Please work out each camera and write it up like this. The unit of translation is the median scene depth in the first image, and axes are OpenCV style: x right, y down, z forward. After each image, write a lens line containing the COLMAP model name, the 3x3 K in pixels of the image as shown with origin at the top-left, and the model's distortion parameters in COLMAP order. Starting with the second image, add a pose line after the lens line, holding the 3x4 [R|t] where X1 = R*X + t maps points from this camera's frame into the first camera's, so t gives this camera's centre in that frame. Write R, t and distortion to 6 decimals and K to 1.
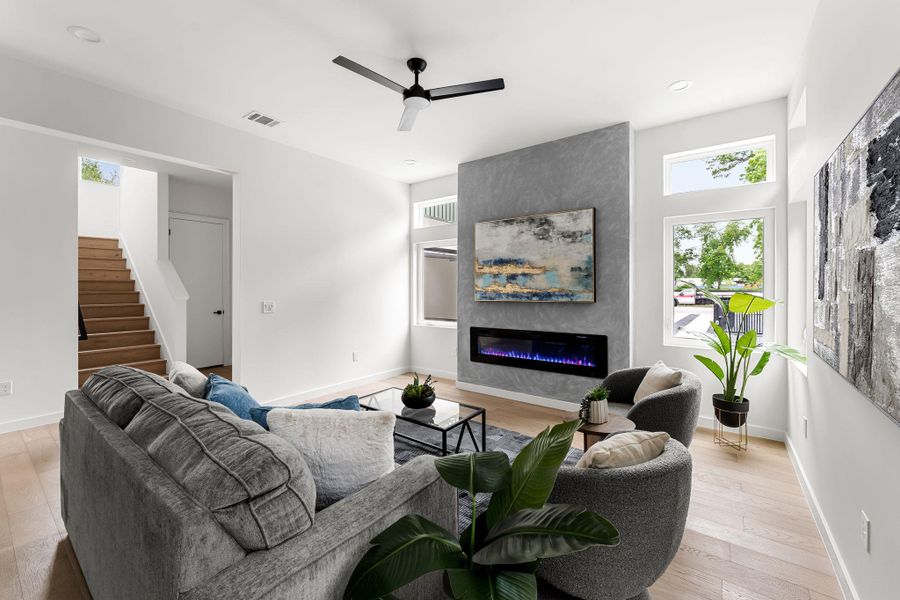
lens RADIAL K [[363.8, 0, 455.3], [0, 363.8, 287.6], [0, 0, 1]] dist [0.000898, 0.000047]
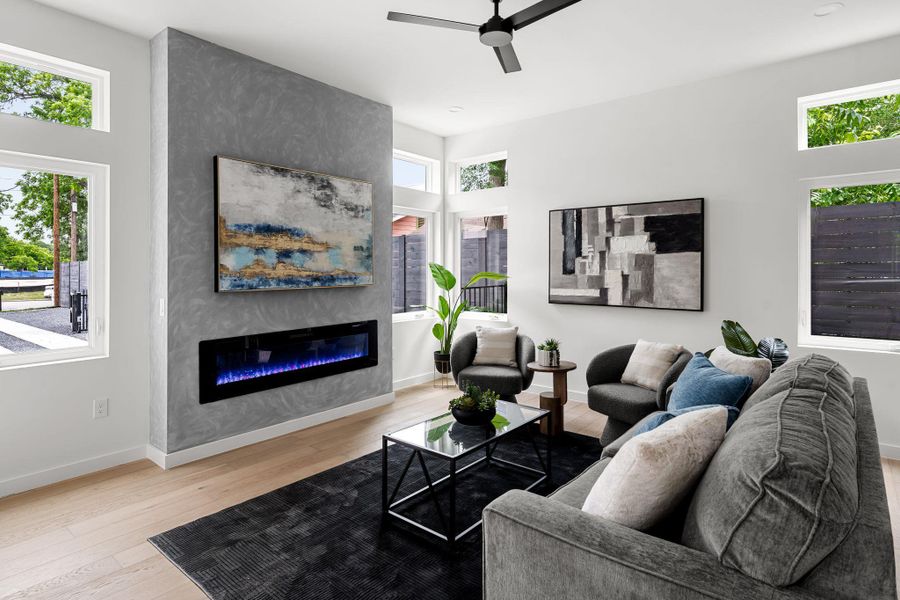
lens RADIAL K [[483.8, 0, 453.1], [0, 483.8, 265.4], [0, 0, 1]] dist [0.000257, 0.000098]
pose [[0.046931, 0.010140, 0.998847, -0.762201], [0.000431, 0.999948, -0.010171, 0.001895], [-0.998898, 0.000907, 0.046925, 0.670052]]
